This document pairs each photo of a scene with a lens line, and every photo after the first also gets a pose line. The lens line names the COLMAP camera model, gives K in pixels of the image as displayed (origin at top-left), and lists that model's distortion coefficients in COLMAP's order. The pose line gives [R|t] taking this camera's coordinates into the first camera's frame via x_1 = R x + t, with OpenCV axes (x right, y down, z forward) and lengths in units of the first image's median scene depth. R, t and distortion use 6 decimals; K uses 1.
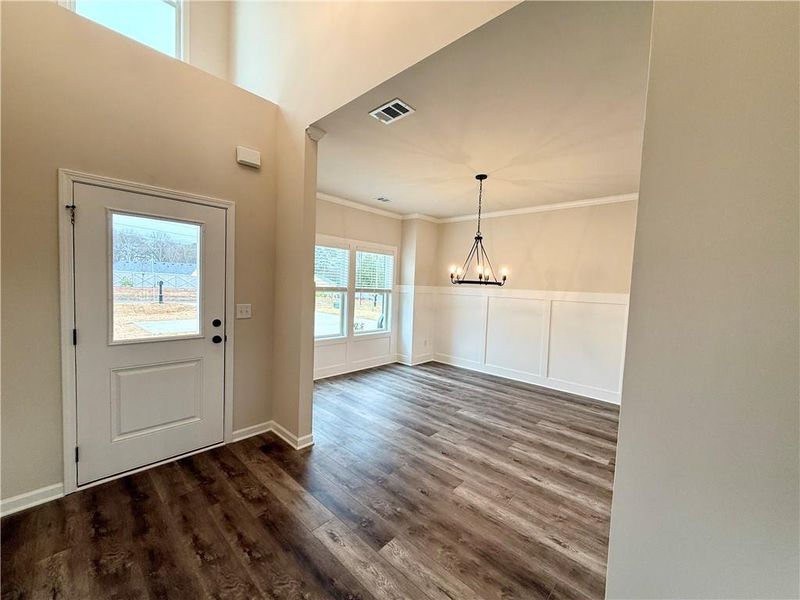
lens RADIAL K [[317.8, 0, 402.2], [0, 317.8, 299.6], [0, 0, 1]] dist [0.000711, 0.000144]
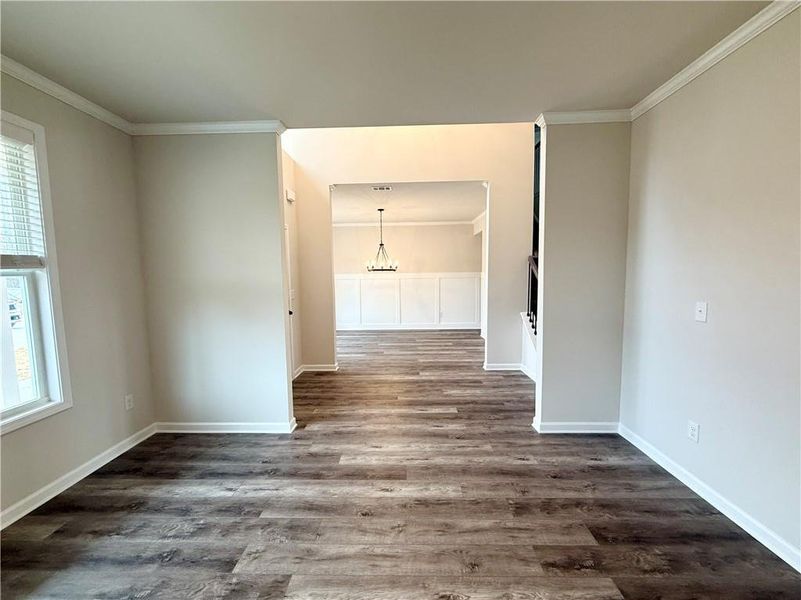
lens RADIAL K [[323.3, 0, 399.1], [0, 323.3, 299.5], [0, 0, 1]] dist [0.000128, 0.000065]
pose [[0.754018, -0.101837, 0.648911, -0.977303], [0.075152, 0.994796, 0.068795, -0.008280], [-0.652541, -0.003106, 0.757747, -0.468420]]
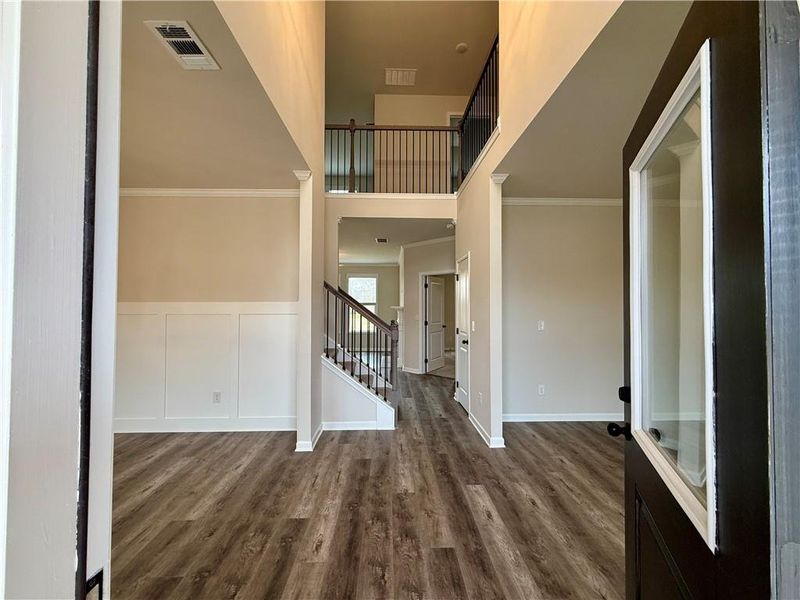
lens RADIAL K [[322.9, 0, 398.6], [0, 322.9, 299.5], [0, 0, 1]] dist [0.000128, 0.000065]
pose [[-0.697167, -0.025929, 0.716440, -0.614742], [0.008699, 0.998966, 0.044618, -0.045548], [-0.716856, 0.037339, -0.696220, 0.832449]]
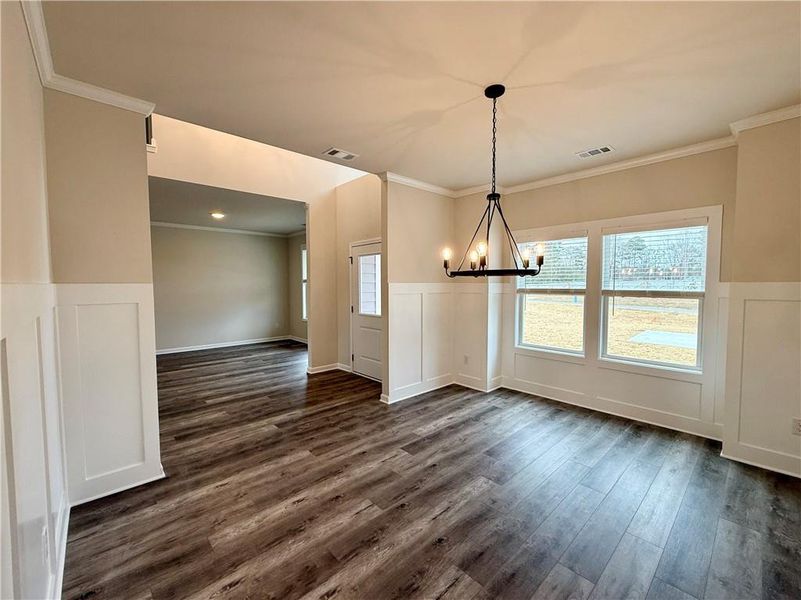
lens RADIAL K [[335.0, 0, 395.5], [0, 335.0, 299.9], [0, 0, 1]] dist [0.000660, 0.000082]
pose [[-0.090360, 0.008985, -0.995869, 0.965447], [-0.049160, 0.998700, 0.013471, -0.003668], [0.994695, 0.050174, -0.089800, 0.981457]]
